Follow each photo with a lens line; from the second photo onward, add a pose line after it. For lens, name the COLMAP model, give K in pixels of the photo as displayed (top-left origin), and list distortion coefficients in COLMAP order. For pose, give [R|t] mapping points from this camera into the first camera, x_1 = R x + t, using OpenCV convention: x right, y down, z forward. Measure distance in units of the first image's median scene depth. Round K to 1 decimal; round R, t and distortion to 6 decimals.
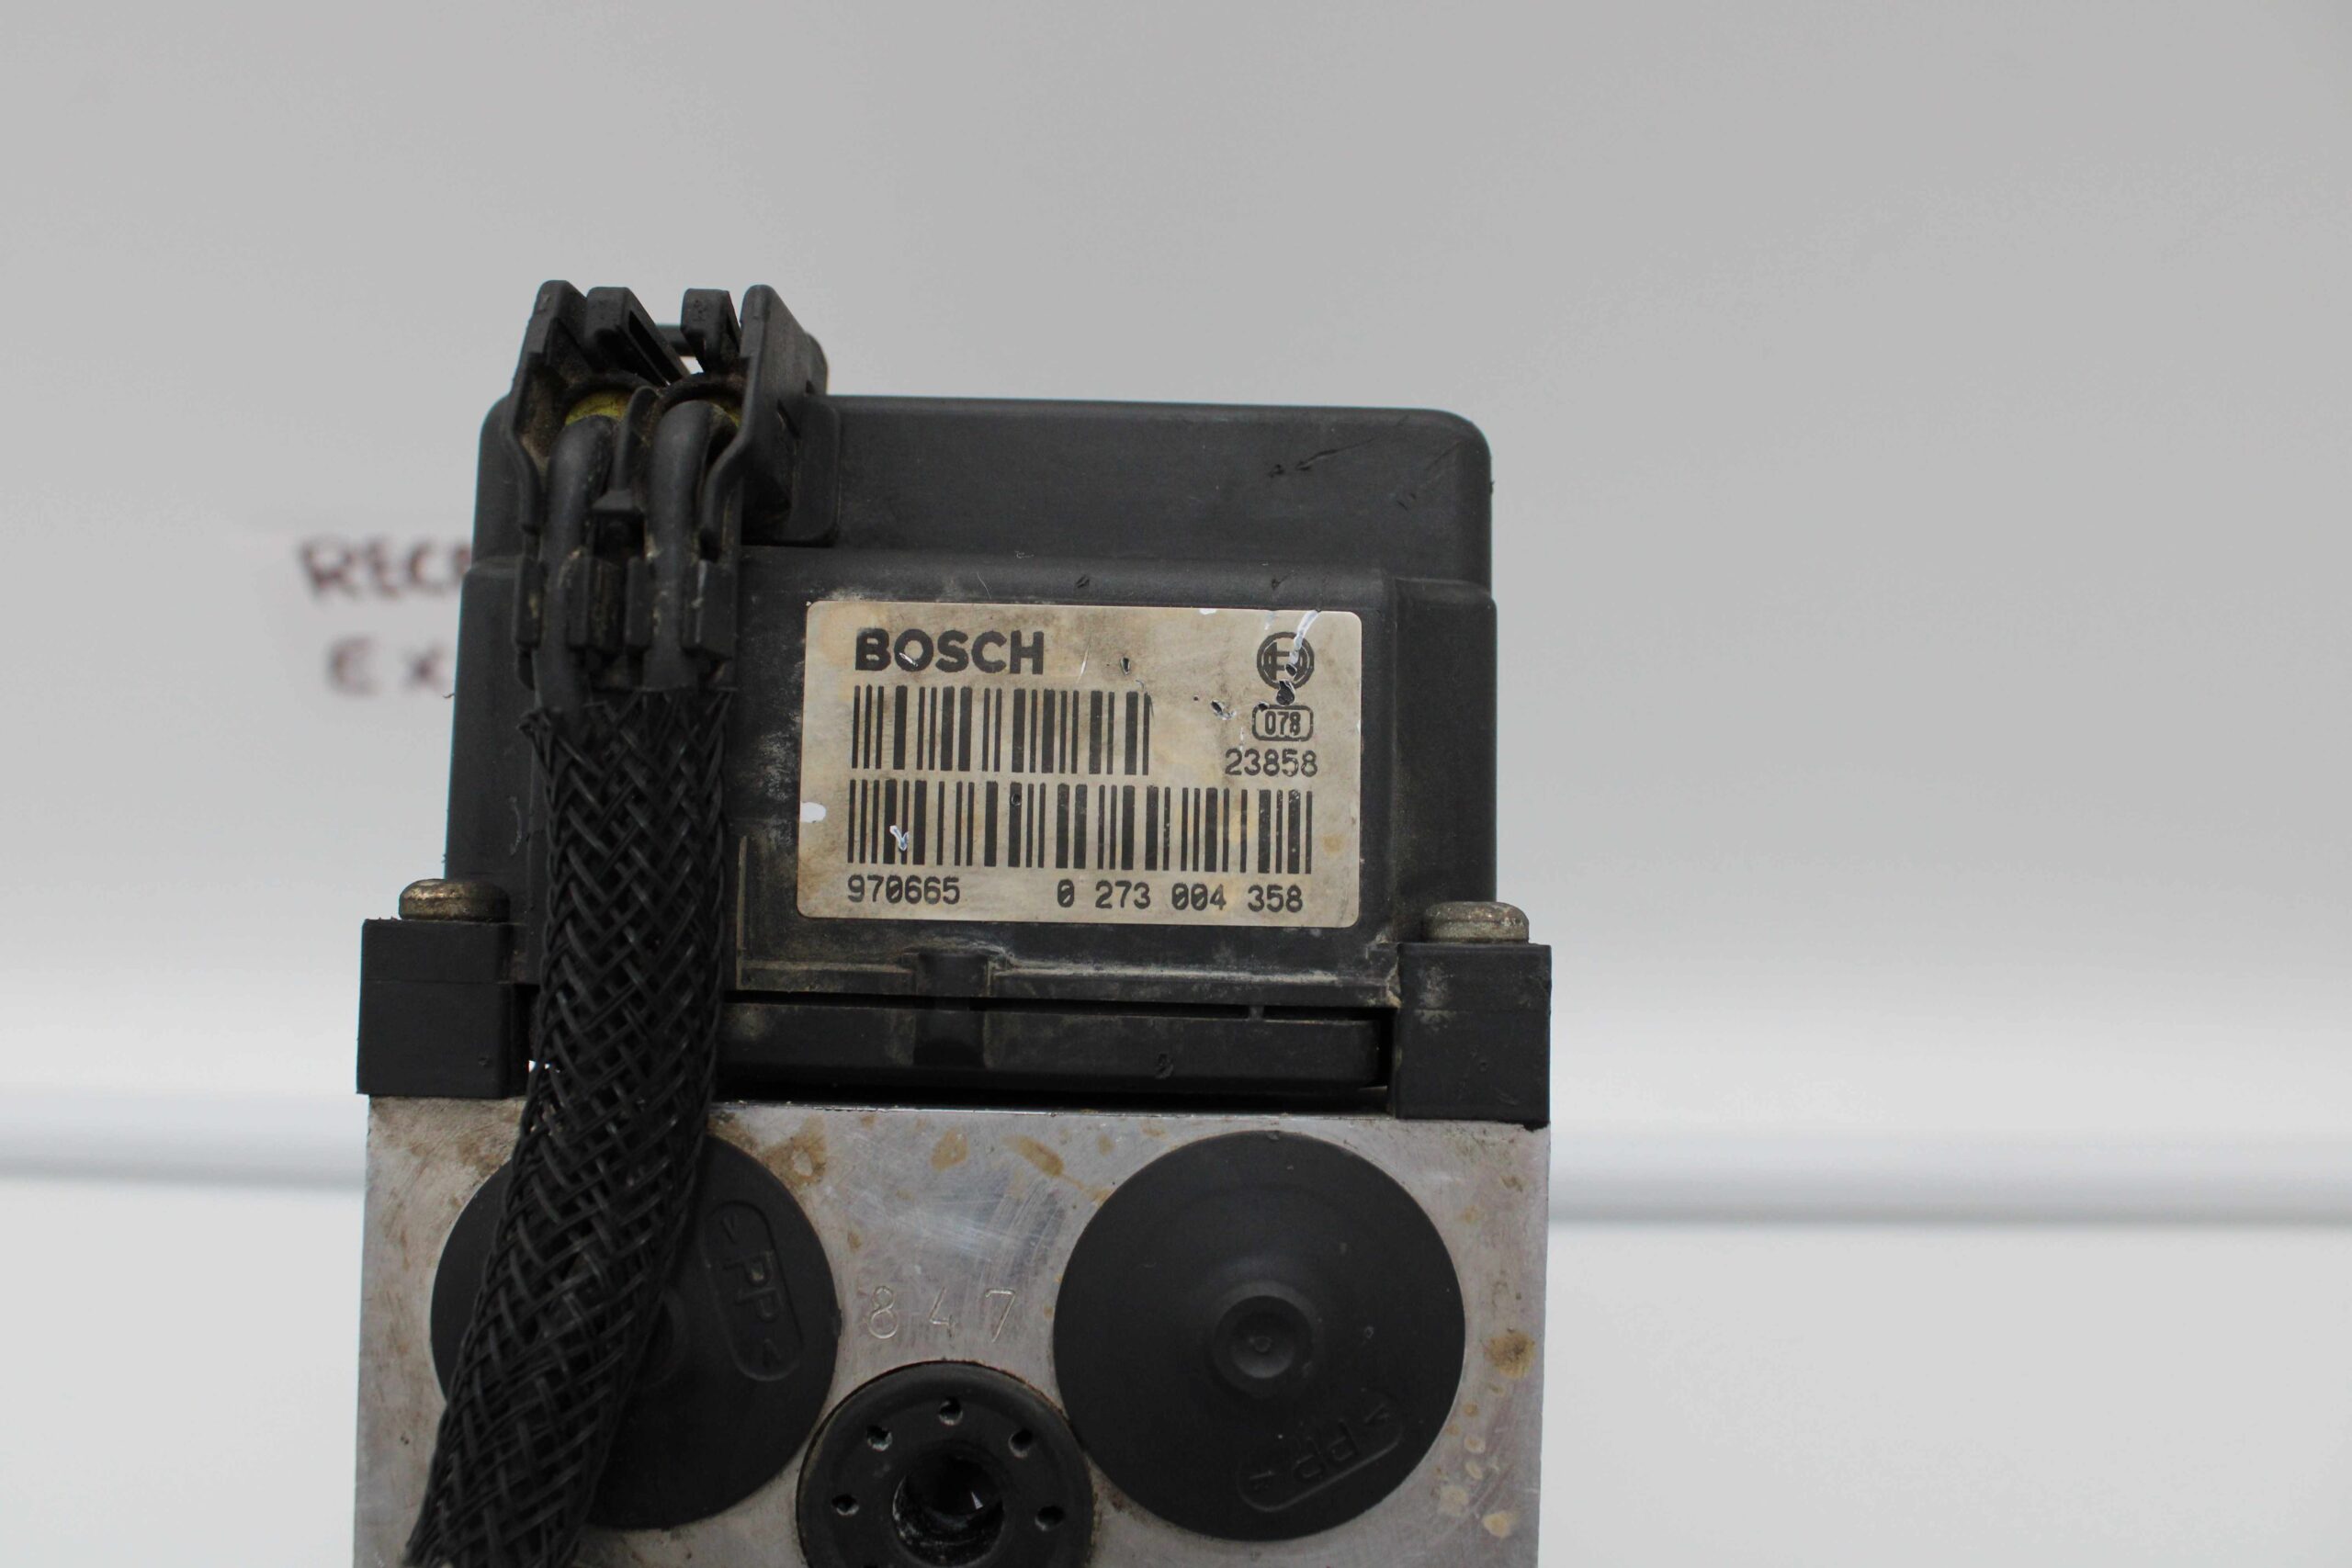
lens RADIAL K [[2026.8, 0, 1176.0], [0, 2026.8, 784.0], [0, 0, 1]] dist [-0.175099, 0.142207]
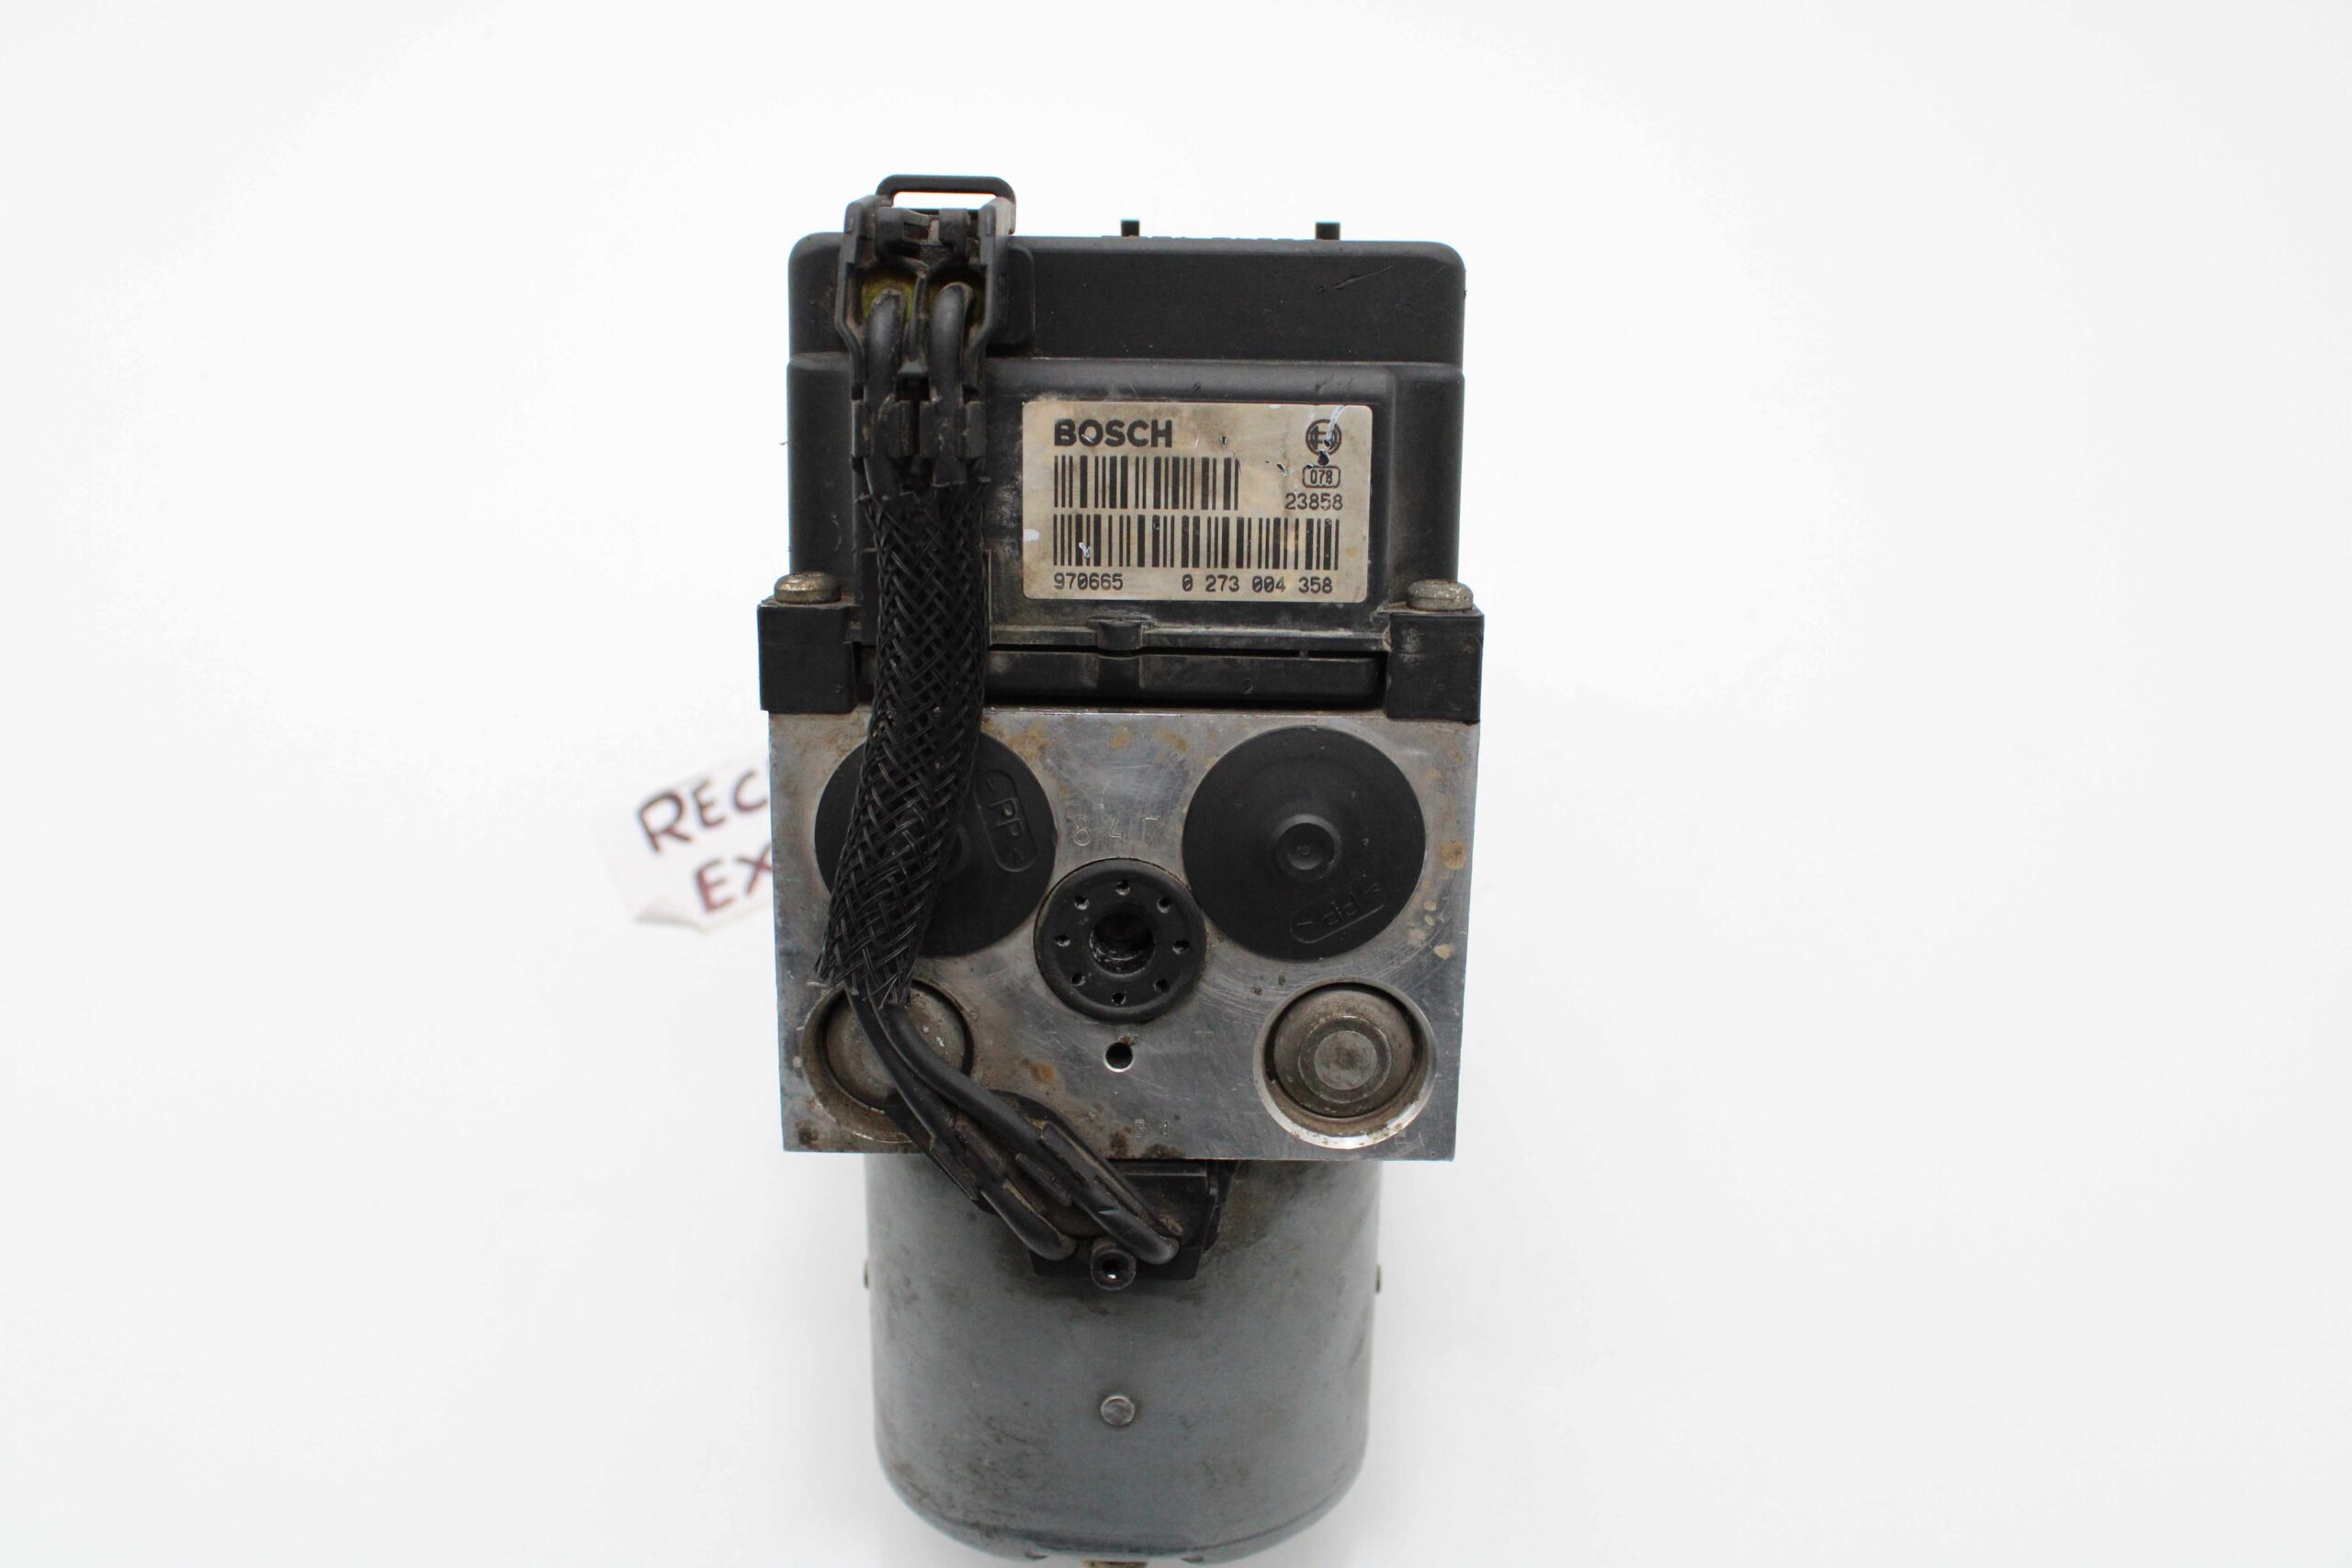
lens RADIAL K [[2026.8, 0, 1176.0], [0, 2026.8, 784.0], [0, 0, 1]] dist [-0.175099, 0.142207]
pose [[0.999332, 0.001774, -0.036502, -0.003736], [0.009767, 0.949521, 0.313552, -0.304169], [0.035216, -0.313699, 0.948869, -0.602688]]
